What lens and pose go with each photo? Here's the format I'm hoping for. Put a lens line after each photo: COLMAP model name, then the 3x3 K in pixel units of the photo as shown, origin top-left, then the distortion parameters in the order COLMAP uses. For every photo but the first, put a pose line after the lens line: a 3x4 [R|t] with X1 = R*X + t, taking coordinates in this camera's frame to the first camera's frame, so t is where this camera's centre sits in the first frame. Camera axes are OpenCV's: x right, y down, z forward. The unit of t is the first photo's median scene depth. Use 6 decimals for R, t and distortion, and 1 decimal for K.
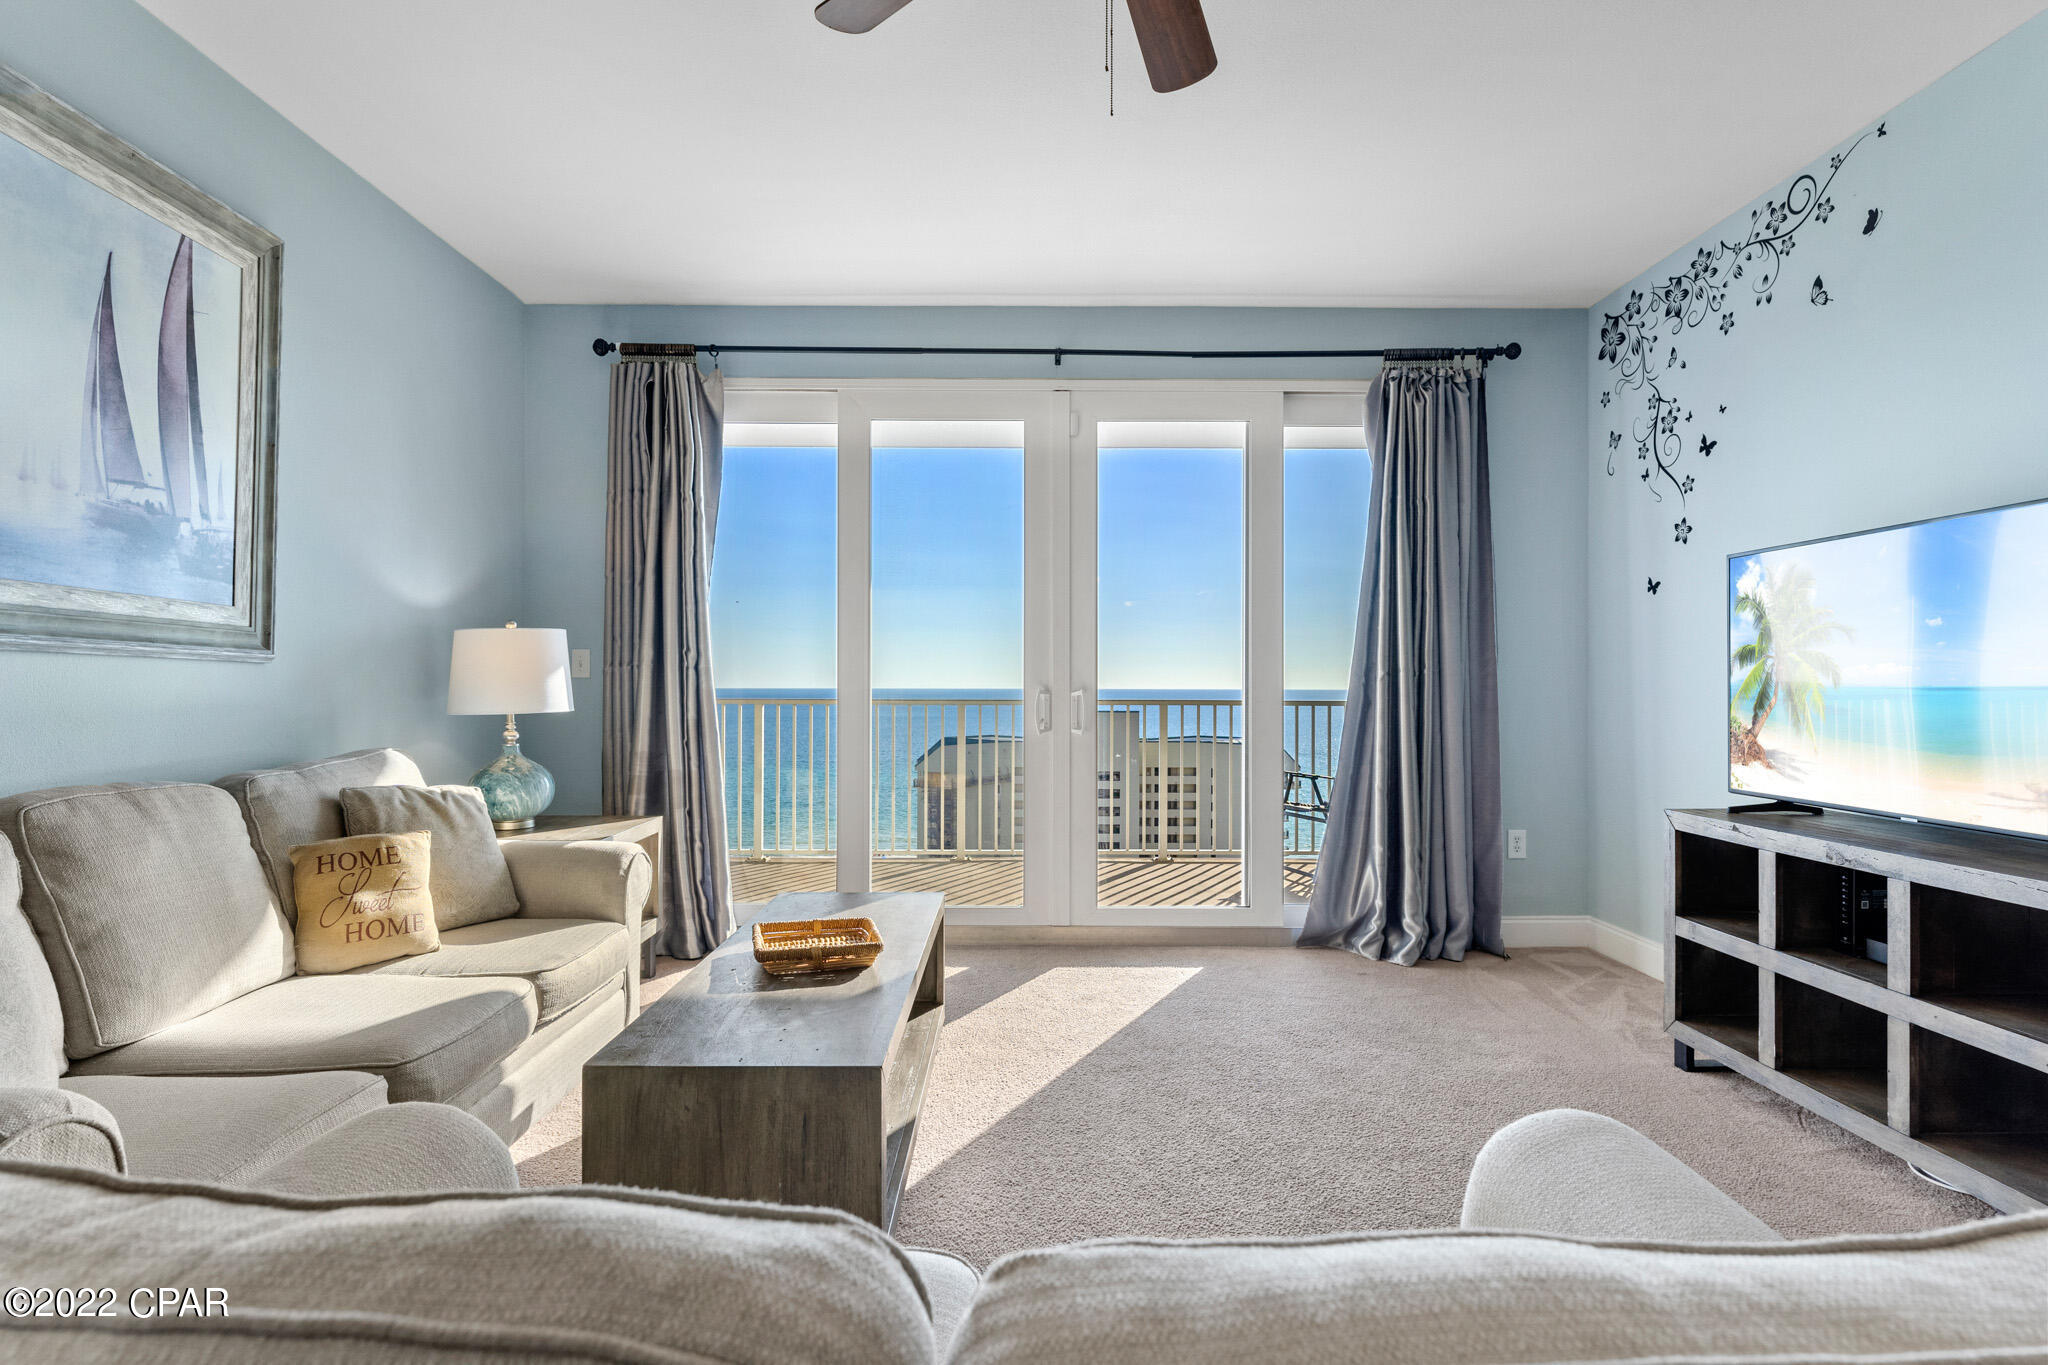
lens RADIAL K [[1031.9, 0, 1024.0], [0, 1031.9, 682.5], [0, 0, 1]] dist [-0.002117, 0.000183]
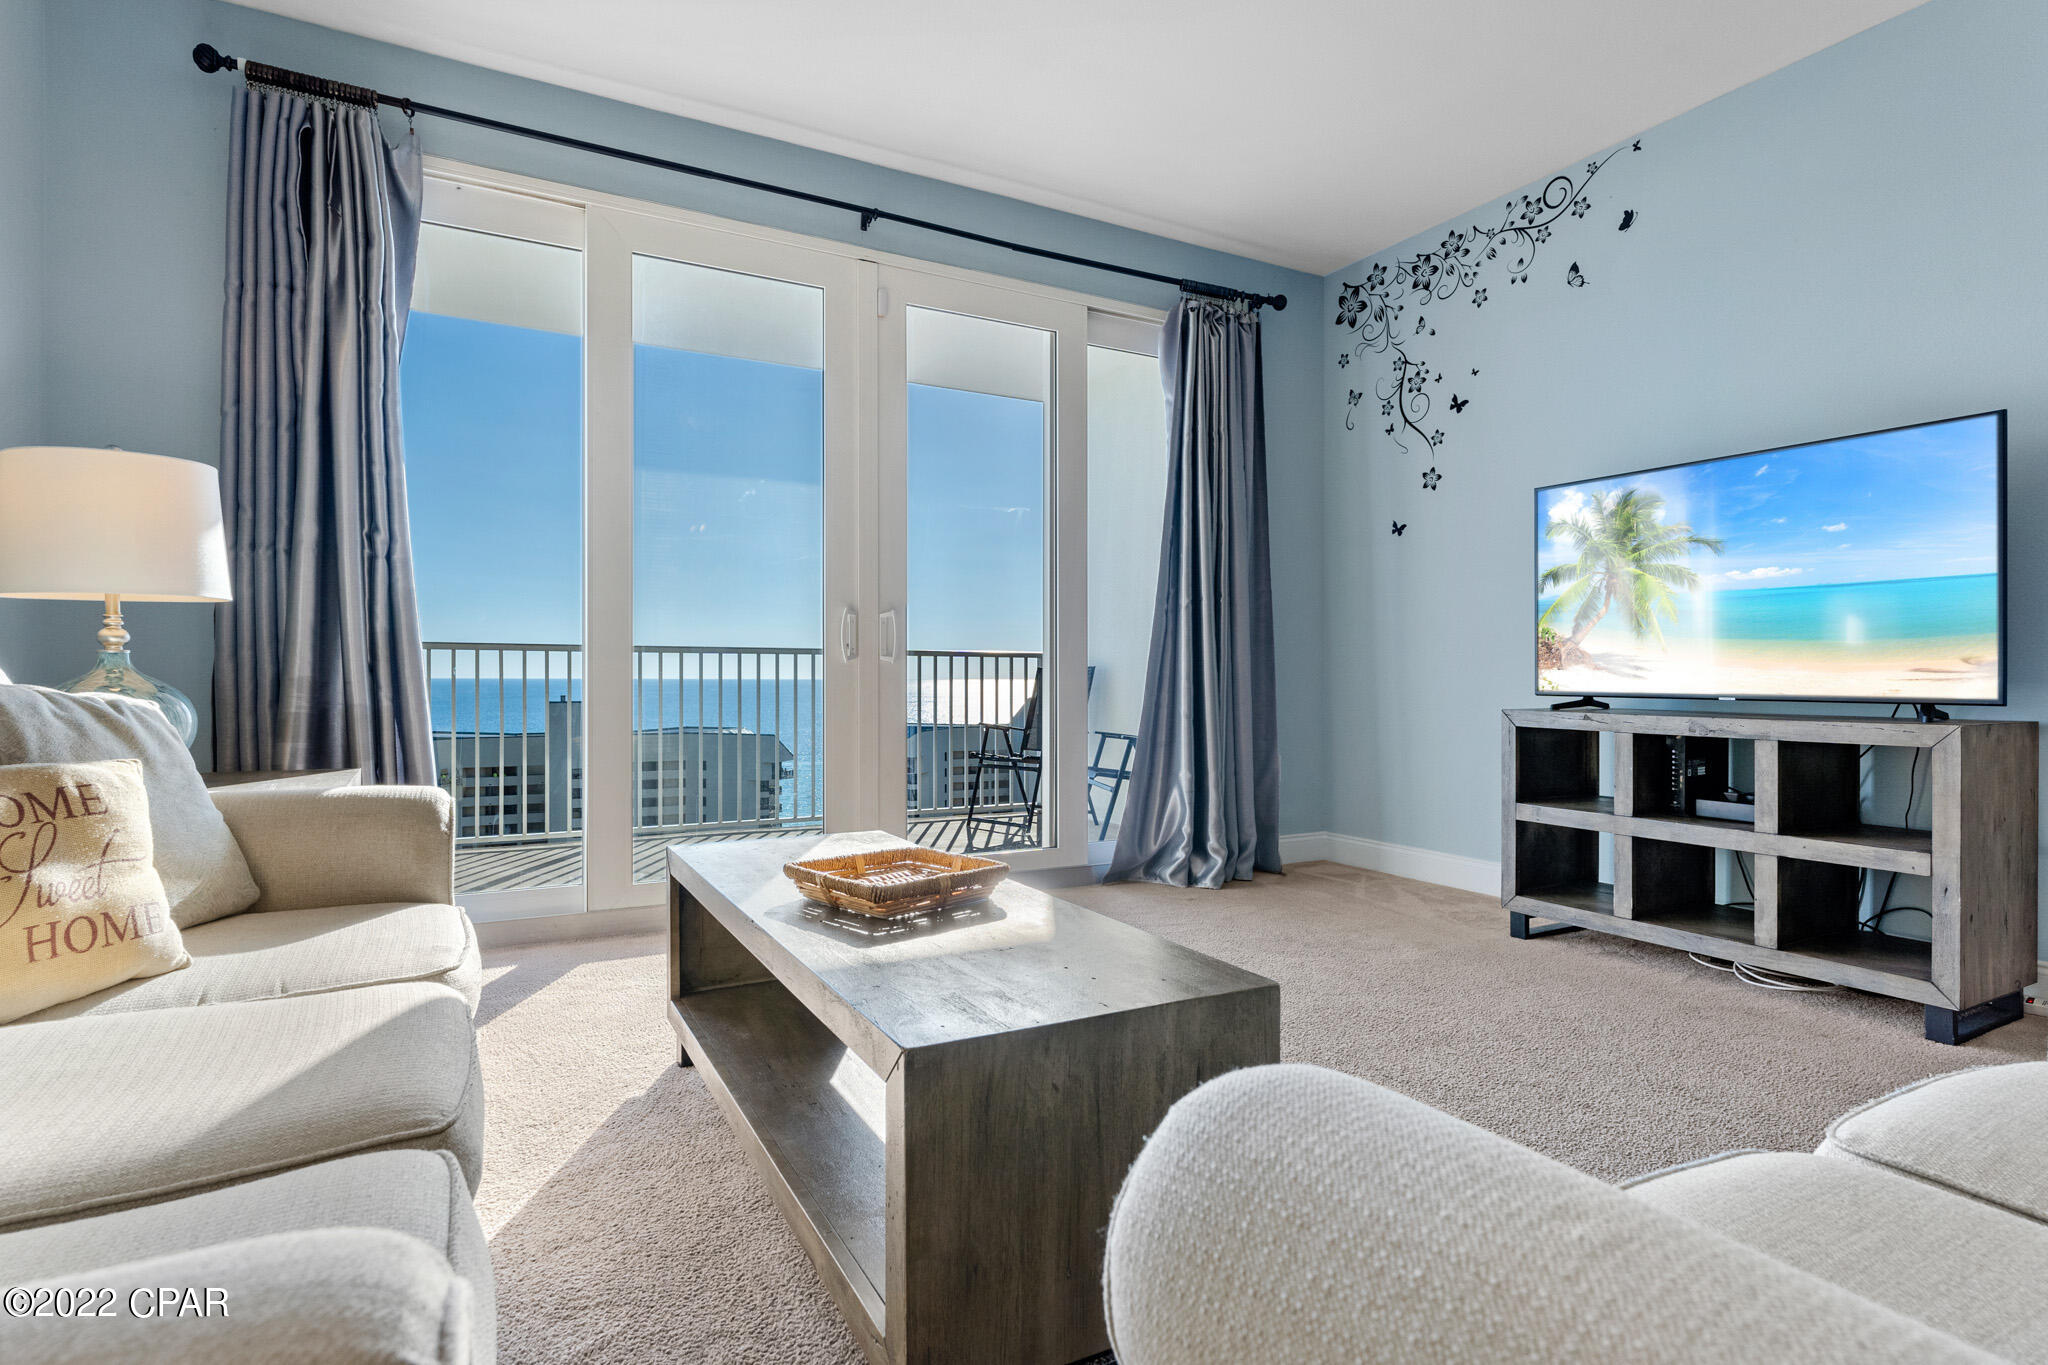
lens RADIAL K [[1052.2, 0, 1025.9], [0, 1052.2, 678.1], [0, 0, 1]] dist [-0.003677, 0.000761]
pose [[0.880515, 0.000297, 0.474018, -0.306211], [-0.002347, 0.999990, 0.003732, 0.069739], [-0.474012, -0.004398, 0.880507, 0.195626]]
